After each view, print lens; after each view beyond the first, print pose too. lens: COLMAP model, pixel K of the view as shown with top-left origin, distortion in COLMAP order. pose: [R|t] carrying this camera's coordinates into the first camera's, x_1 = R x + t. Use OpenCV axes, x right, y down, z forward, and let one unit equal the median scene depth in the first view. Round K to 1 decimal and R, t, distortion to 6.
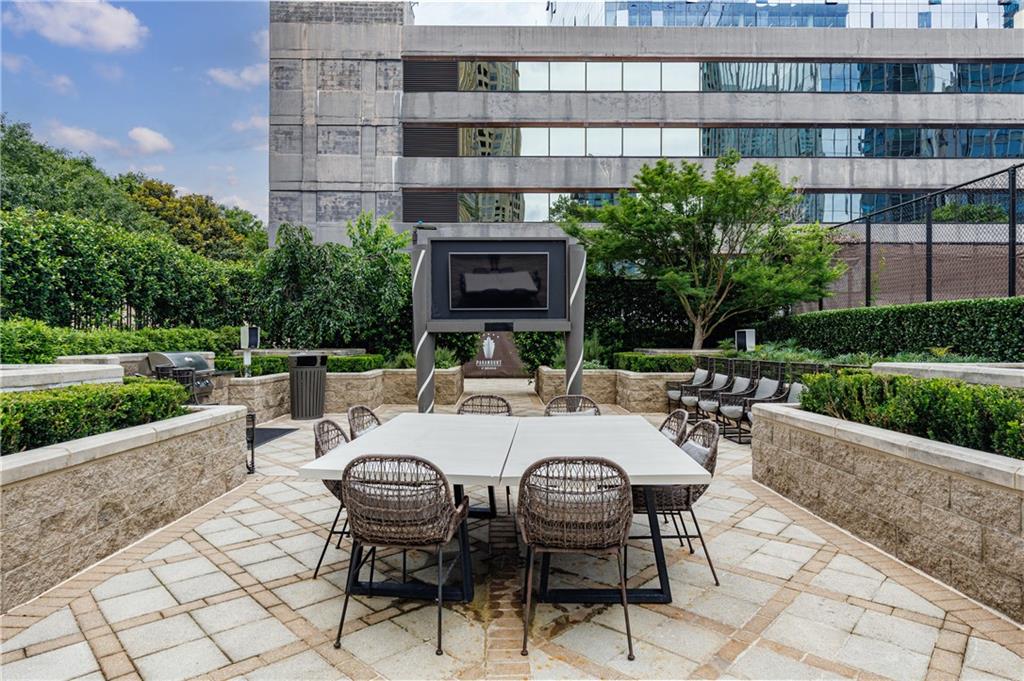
lens RADIAL K [[559.5, 0, 509.3], [0, 559.5, 338.9], [0, 0, 1]] dist [-0.036294, 0.026536]
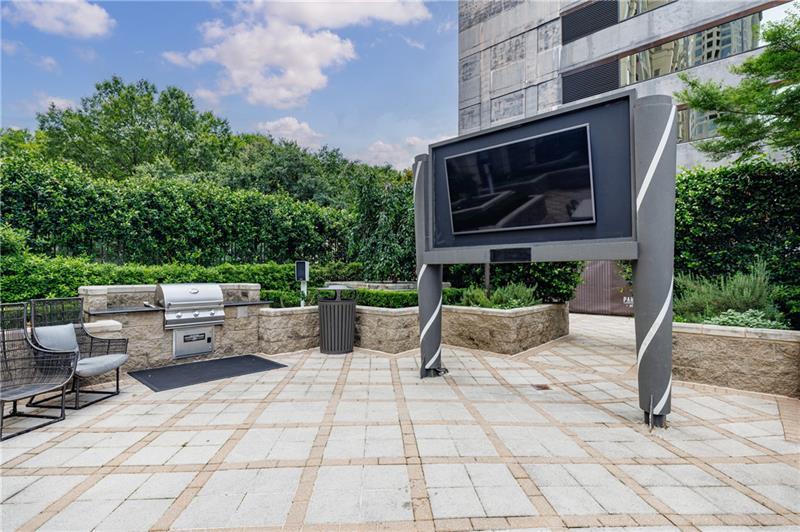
lens RADIAL K [[386.9, 0, 382.4], [0, 386.9, 268.0], [0, 0, 1]] dist [-0.017056, -0.000213]
pose [[0.722341, -0.005973, -0.691512, 0.071598], [-0.001390, 0.999948, -0.010089, -0.000550], [0.691536, 0.008249, 0.722295, 0.219259]]
